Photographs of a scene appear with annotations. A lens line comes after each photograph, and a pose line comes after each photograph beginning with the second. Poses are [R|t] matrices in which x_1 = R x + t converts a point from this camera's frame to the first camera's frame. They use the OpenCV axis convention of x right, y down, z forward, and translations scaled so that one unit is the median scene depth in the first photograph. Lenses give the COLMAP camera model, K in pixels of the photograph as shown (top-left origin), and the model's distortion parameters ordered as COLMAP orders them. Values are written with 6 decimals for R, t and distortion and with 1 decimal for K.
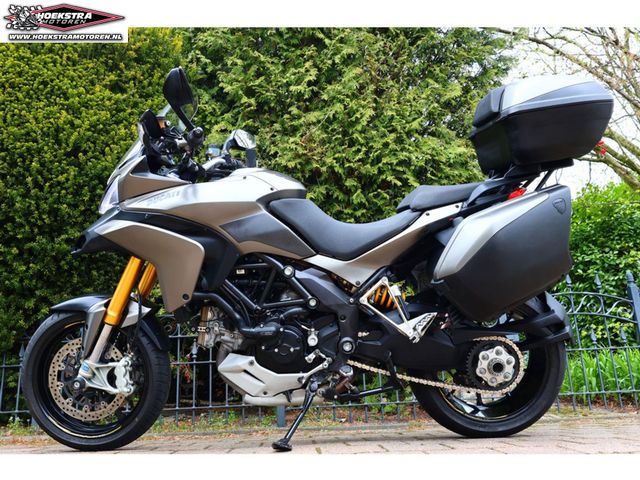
lens RADIAL K [[542.1, 0, 320.8], [0, 542.1, 242.4], [0, 0, 1]] dist [0.000325, 0.010856]
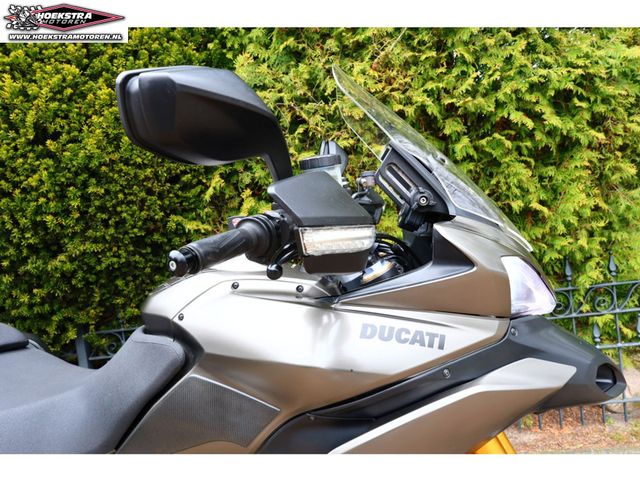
lens RADIAL K [[457.4, 0, 321.2], [0, 457.4, 241.4], [0, 0, 1]] dist [0.007635, -0.003298]
pose [[0.990236, -0.067585, -0.121920, -0.047872], [0.104170, 0.939952, 0.325021, -0.194056], [0.092632, -0.334548, 0.937815, 0.453006]]
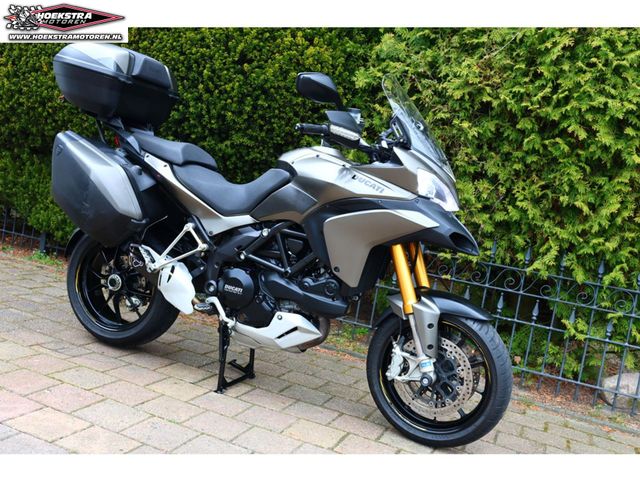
lens RADIAL K [[653.3, 0, 321.3], [0, 653.3, 241.2], [0, 0, 1]] dist [0.004830, 0.000000]
pose [[0.894299, 0.230184, -0.383724, 0.223650], [-0.097747, 0.937325, 0.334465, -0.272416], [0.436663, -0.261604, 0.860749, -0.071743]]
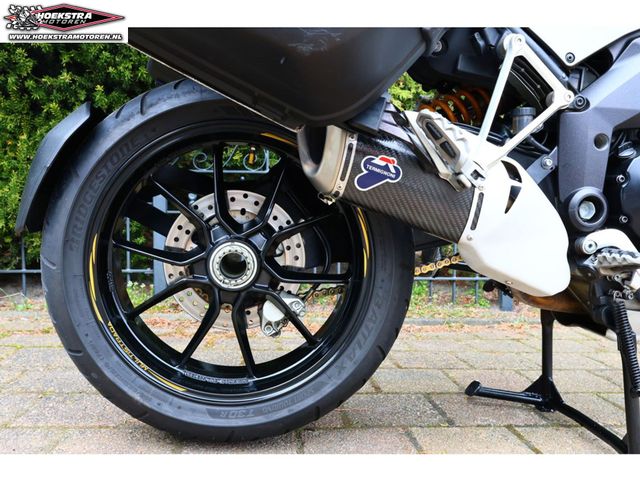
lens RADIAL K [[578.1, 0, 321.9], [0, 578.1, 242.9], [0, 0, 1]] dist [0.008099, 0.003807]
pose [[0.995896, 0.056517, 0.070682, -0.386403], [-0.076482, 0.943135, 0.323491, 0.030404], [-0.048380, -0.327570, 0.943587, 0.337864]]
